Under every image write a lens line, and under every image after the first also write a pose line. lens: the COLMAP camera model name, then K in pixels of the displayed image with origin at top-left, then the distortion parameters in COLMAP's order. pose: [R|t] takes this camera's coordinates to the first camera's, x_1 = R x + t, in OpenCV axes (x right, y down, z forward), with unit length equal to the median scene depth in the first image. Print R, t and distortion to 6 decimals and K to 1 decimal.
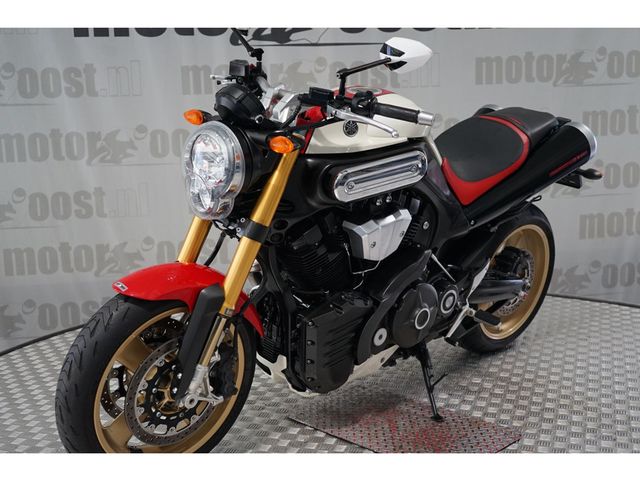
lens RADIAL K [[821.1, 0, 319.6], [0, 821.1, 236.9], [0, 0, 1]] dist [-0.024426, 0.000000]
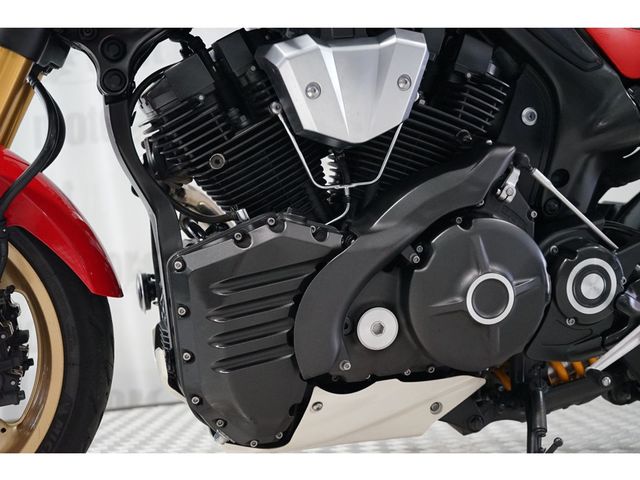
lens RADIAL K [[821.1, 0, 320.2], [0, 821.1, 240.5], [0, 0, 1]] dist [-0.024426, 0.000000]
pose [[0.881507, -0.034759, -0.470890, 0.289953], [-0.070744, 0.976307, -0.204499, 0.189851], [0.466842, 0.213580, 0.858162, 0.674186]]
